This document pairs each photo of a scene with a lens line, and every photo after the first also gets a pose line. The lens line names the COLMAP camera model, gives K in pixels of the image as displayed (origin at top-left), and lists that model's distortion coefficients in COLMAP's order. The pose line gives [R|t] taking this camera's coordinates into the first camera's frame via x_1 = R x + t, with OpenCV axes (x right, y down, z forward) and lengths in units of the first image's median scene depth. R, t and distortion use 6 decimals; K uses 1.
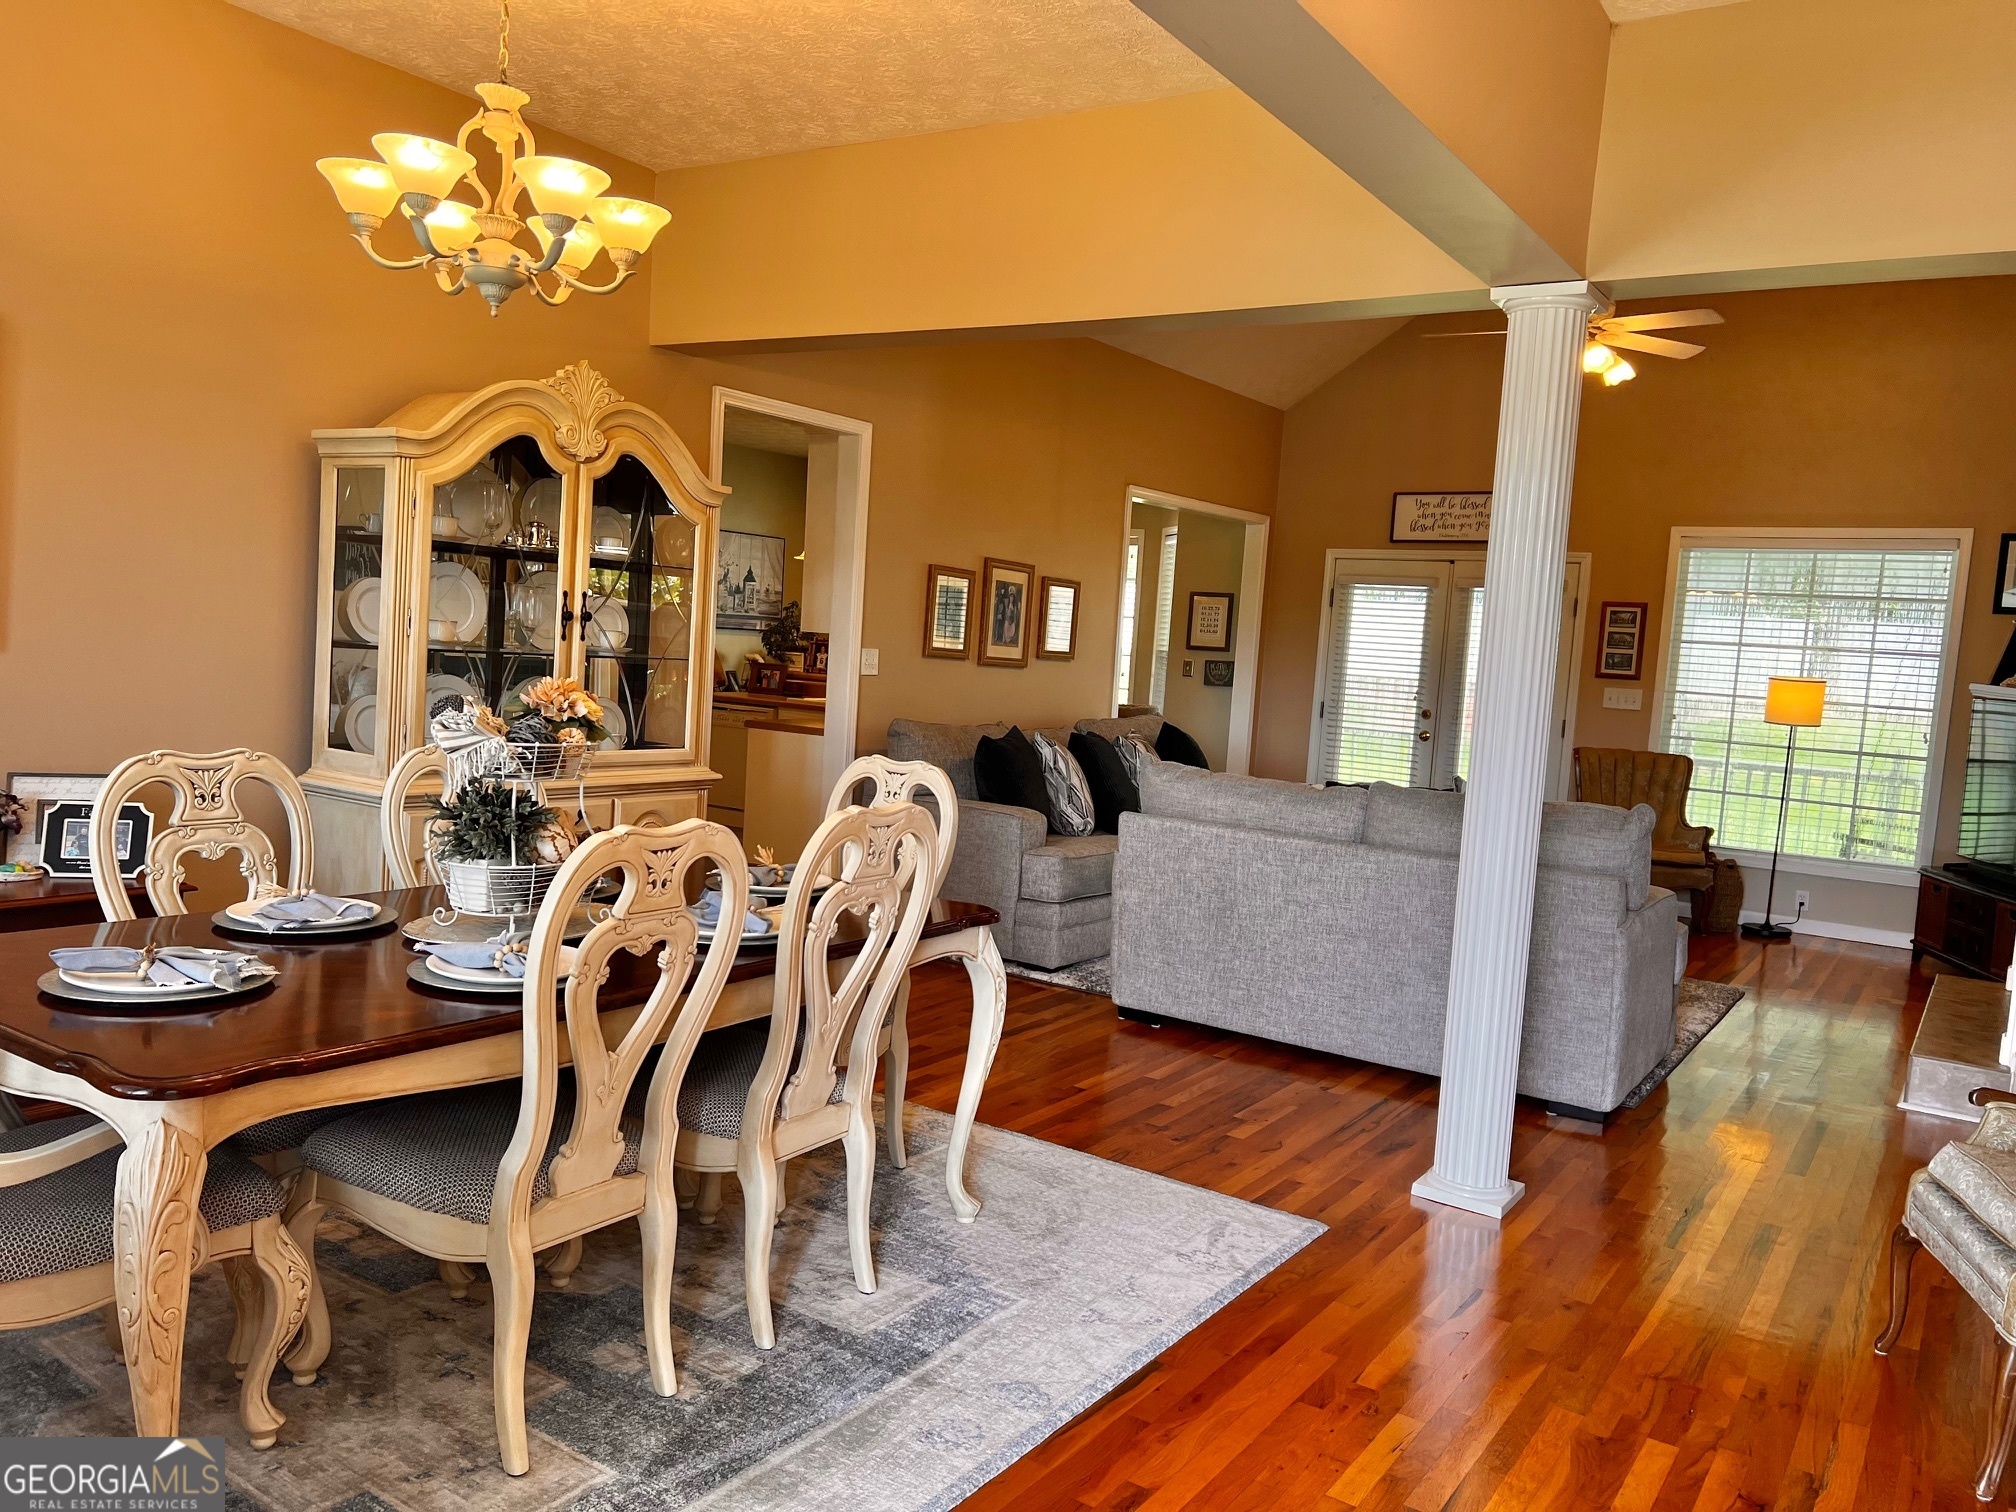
lens RADIAL K [[1518.6, 0, 1008.0], [0, 1518.6, 756.0], [0, 0, 1]] dist [0.052304, -0.052460]
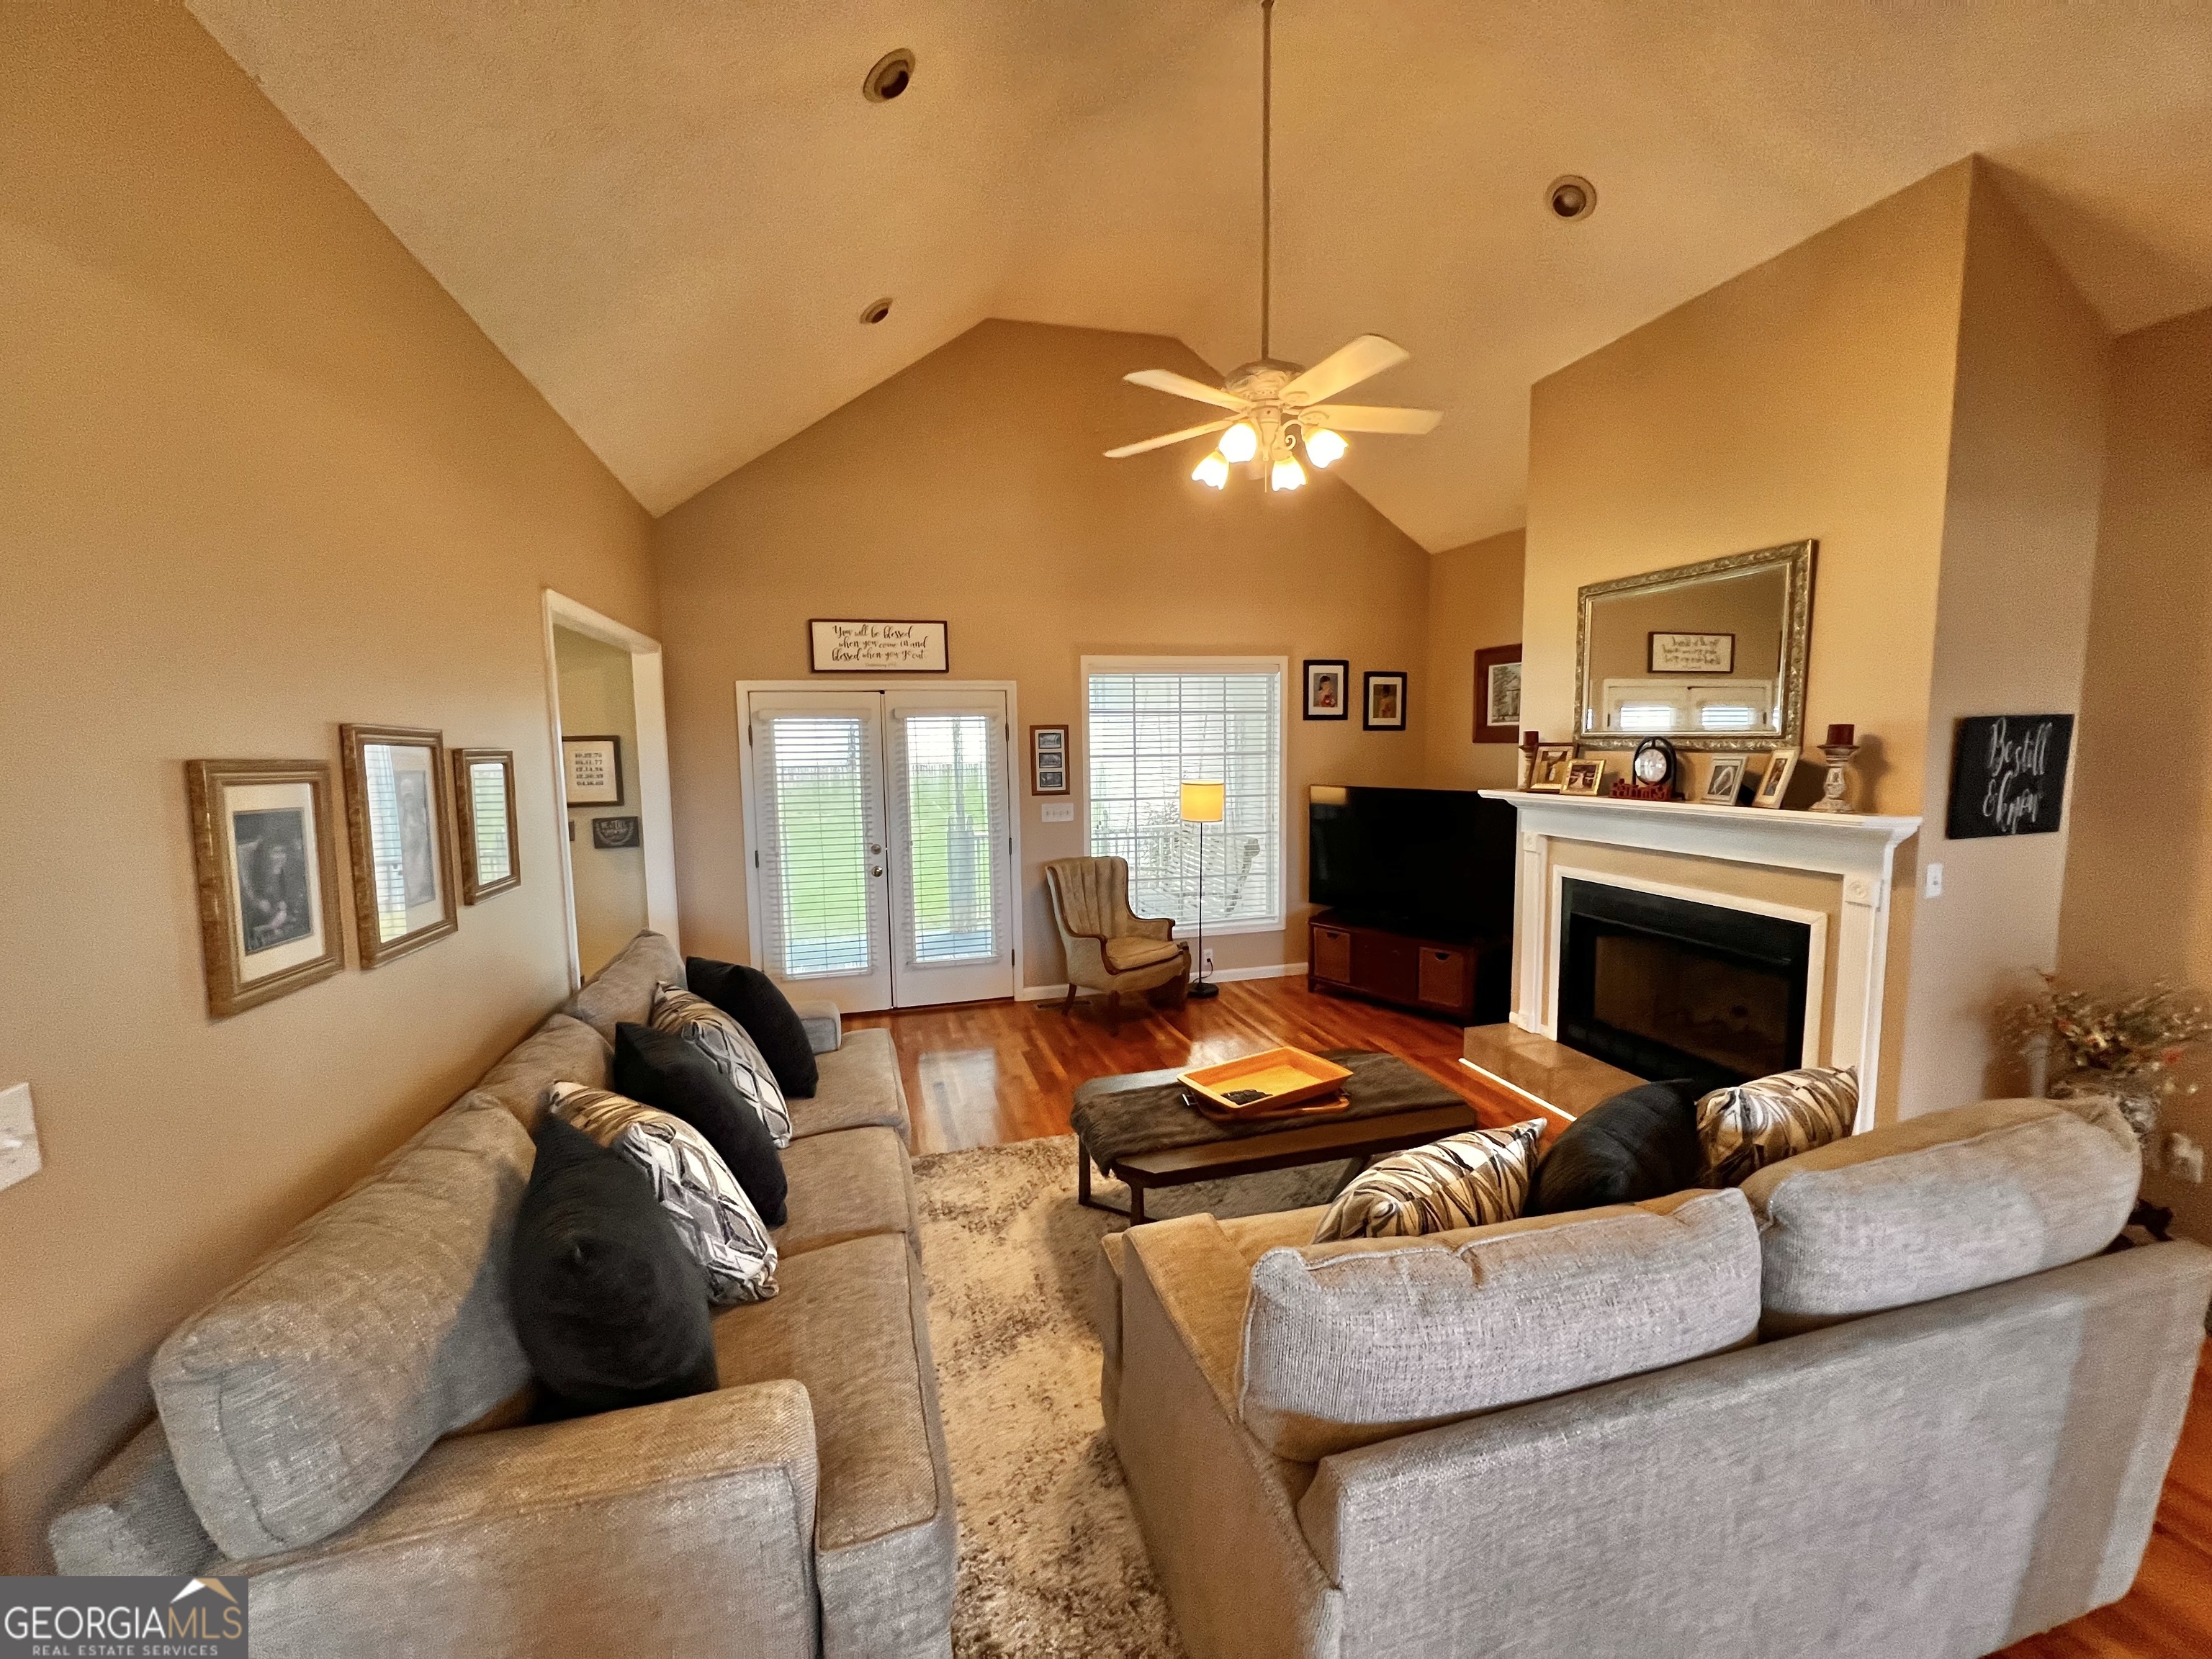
lens RADIAL K [[881.4, 0, 1106.0], [0, 881.4, 829.5], [0, 0, 1]] dist [-0.003645, -0.000478]
pose [[0.651908, -0.147182, 0.743877, -0.048500], [0.114782, 0.988832, 0.095057, -0.077235], [-0.749560, 0.023415, 0.661522, 0.521022]]
